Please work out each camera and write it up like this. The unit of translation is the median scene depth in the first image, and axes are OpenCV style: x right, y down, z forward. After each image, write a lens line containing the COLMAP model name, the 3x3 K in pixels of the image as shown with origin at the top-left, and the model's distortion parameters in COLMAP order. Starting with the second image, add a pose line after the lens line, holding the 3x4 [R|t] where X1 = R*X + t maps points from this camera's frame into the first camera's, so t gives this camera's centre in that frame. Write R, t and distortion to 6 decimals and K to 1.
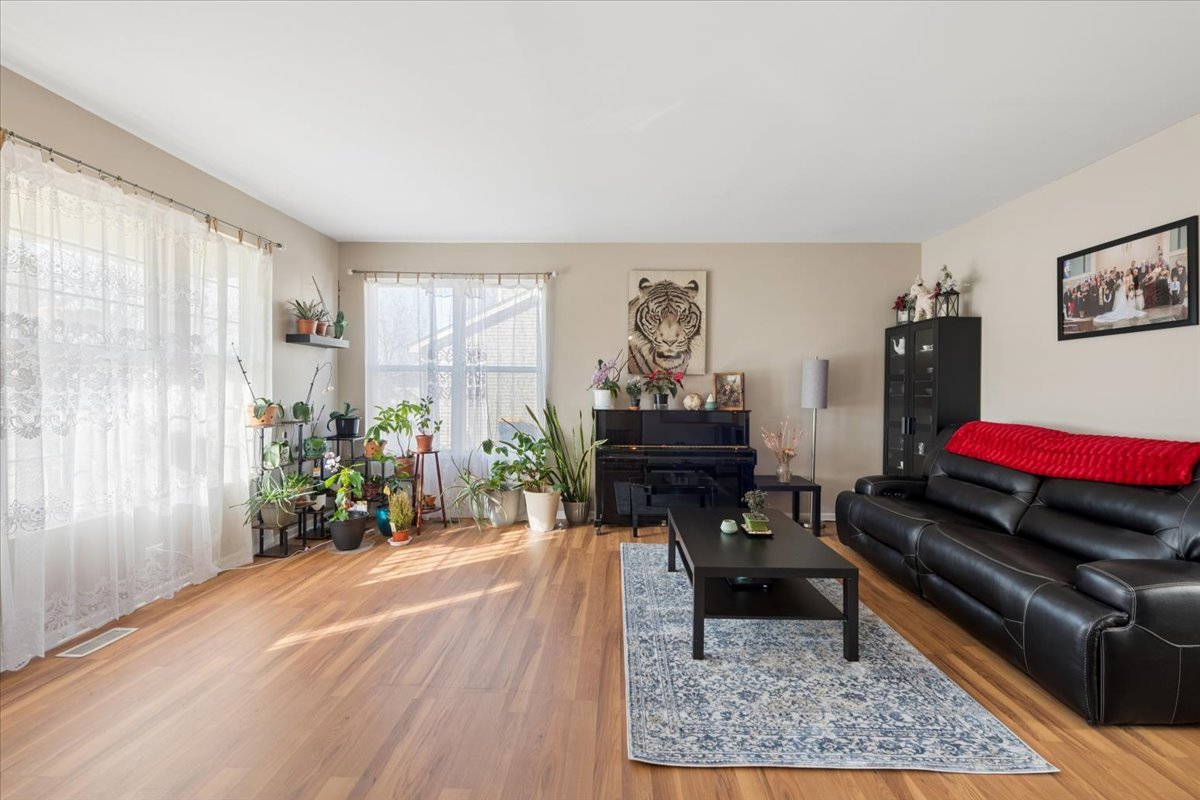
lens RADIAL K [[500.3, 0, 602.1], [0, 500.3, 396.5], [0, 0, 1]] dist [-0.003751, -0.000495]
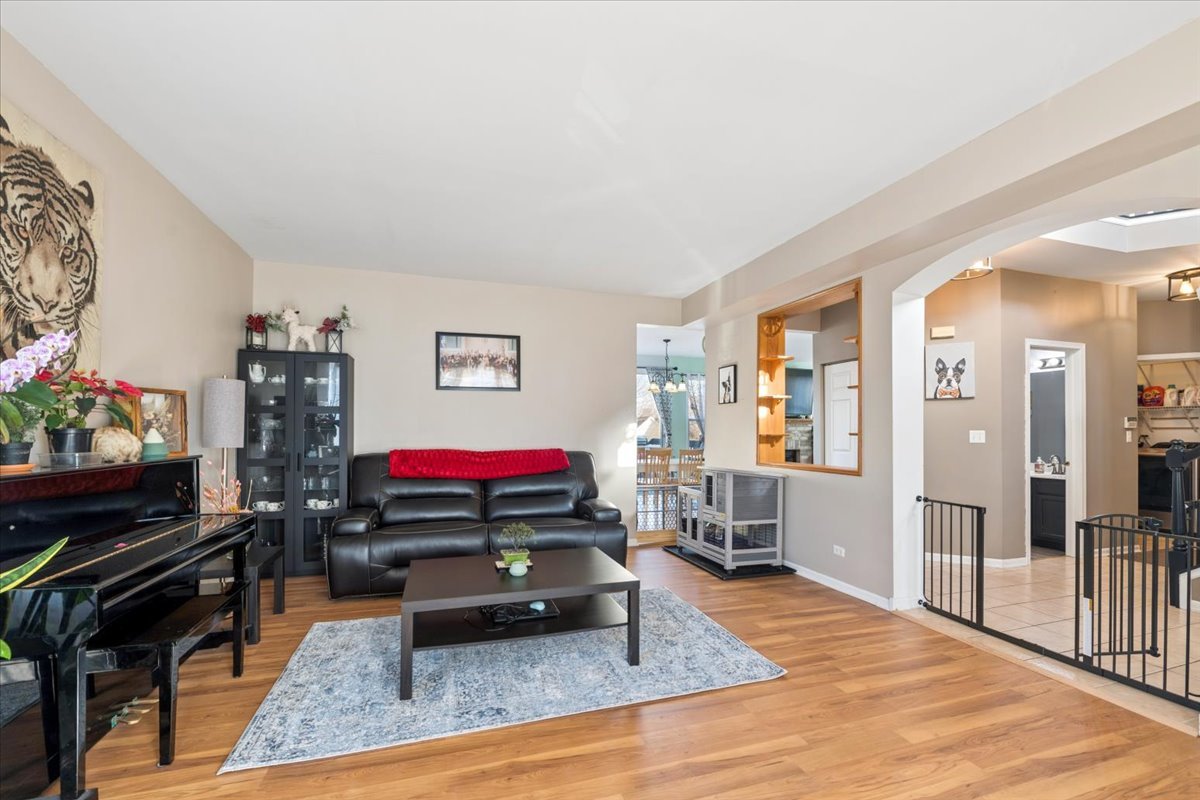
lens RADIAL K [[500.3, 0, 602.4], [0, 500.3, 429.2], [0, 0, 1]] dist [-0.003751, -0.000495]
pose [[-0.335247, -0.000929, 0.942130, -0.438849], [0.014758, 0.999872, 0.006237, -0.000602], [-0.942015, 0.015995, -0.335190, 0.764097]]
